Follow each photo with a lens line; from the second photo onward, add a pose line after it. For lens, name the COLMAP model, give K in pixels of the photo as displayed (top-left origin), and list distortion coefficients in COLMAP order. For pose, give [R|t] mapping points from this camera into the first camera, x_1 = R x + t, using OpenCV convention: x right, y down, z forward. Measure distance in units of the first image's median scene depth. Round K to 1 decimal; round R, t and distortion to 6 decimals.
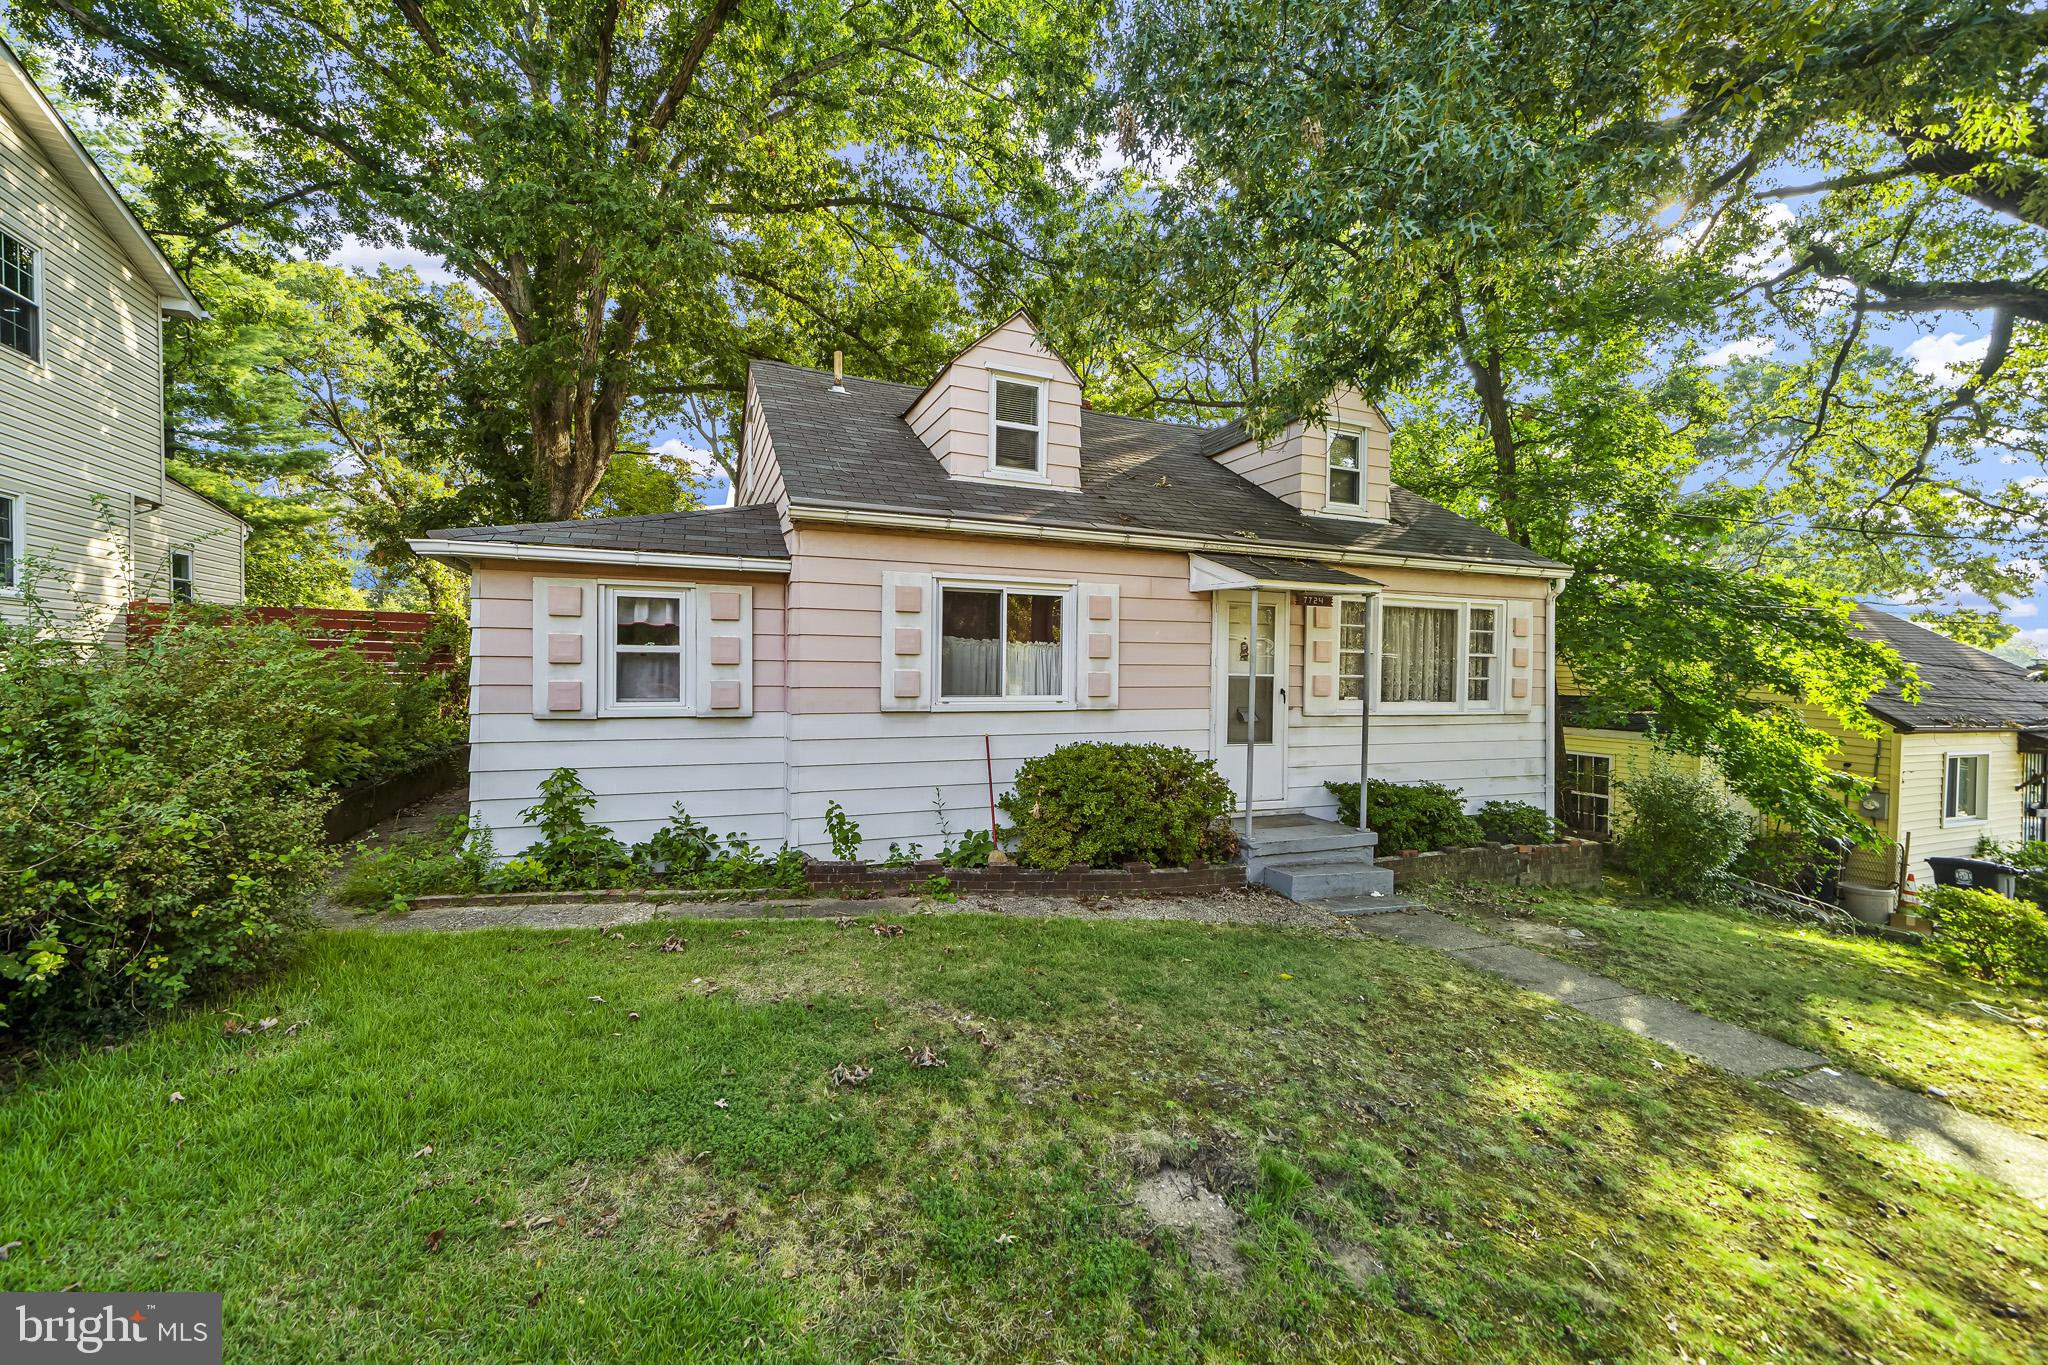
lens RADIAL K [[803.1, 0, 1034.9], [0, 803.1, 676.6], [0, 0, 1]] dist [-0.001451, -0.000556]
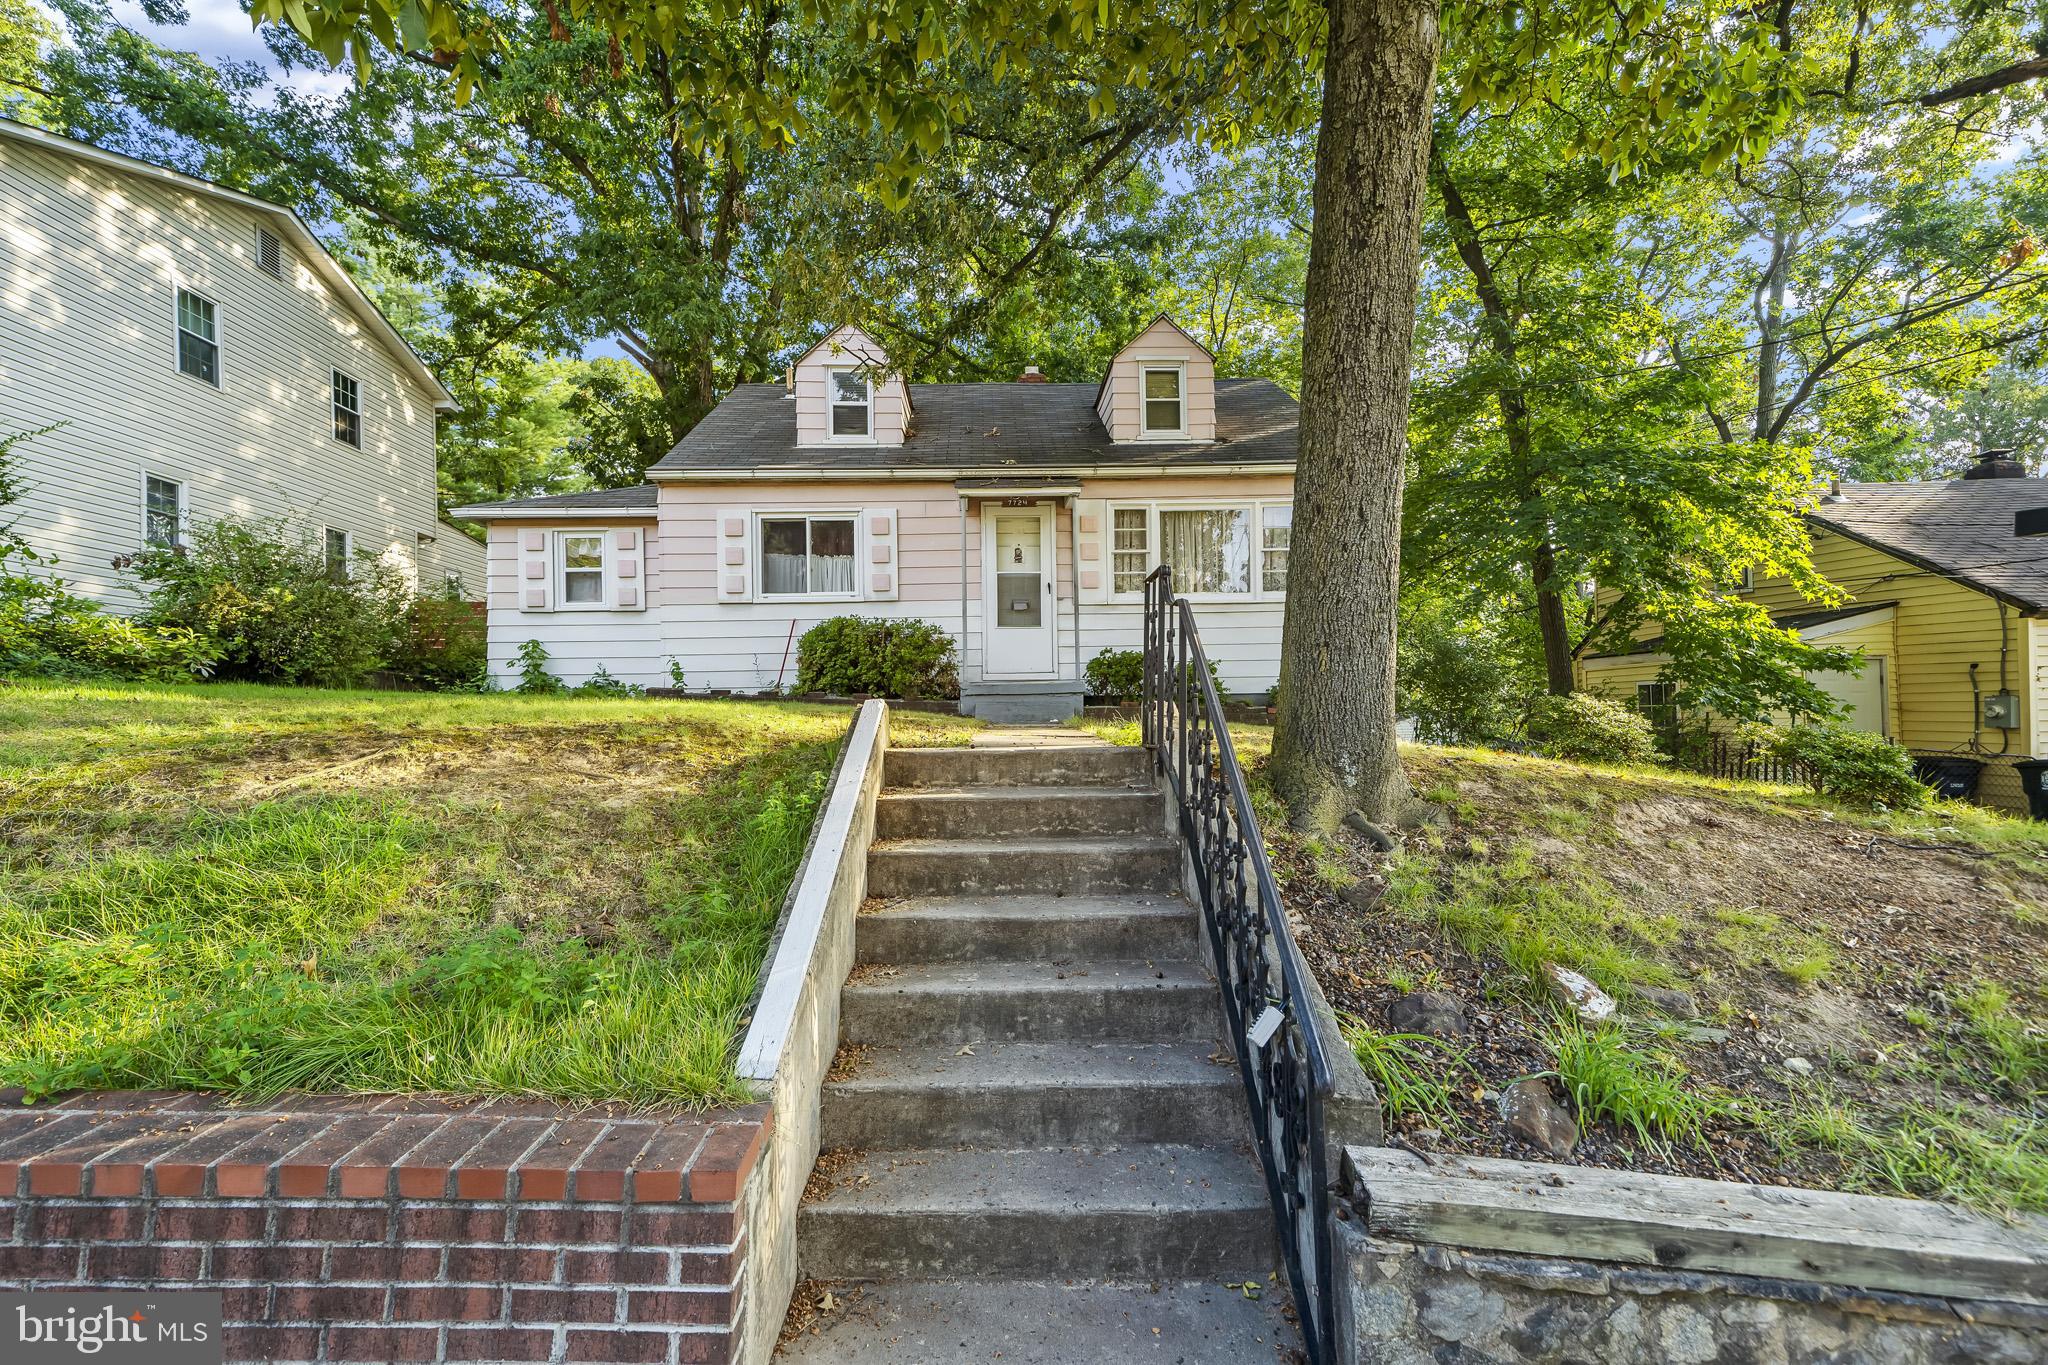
lens RADIAL K [[916.9, 0, 1017.7], [0, 916.9, 684.4], [0, 0, 1]] dist [0.018464, 0.000452]
pose [[0.936857, -0.040088, -0.347407, 0.768159], [0.028677, 0.998869, -0.037928, 0.229535], [0.348535, 0.025571, 0.936947, -0.343410]]
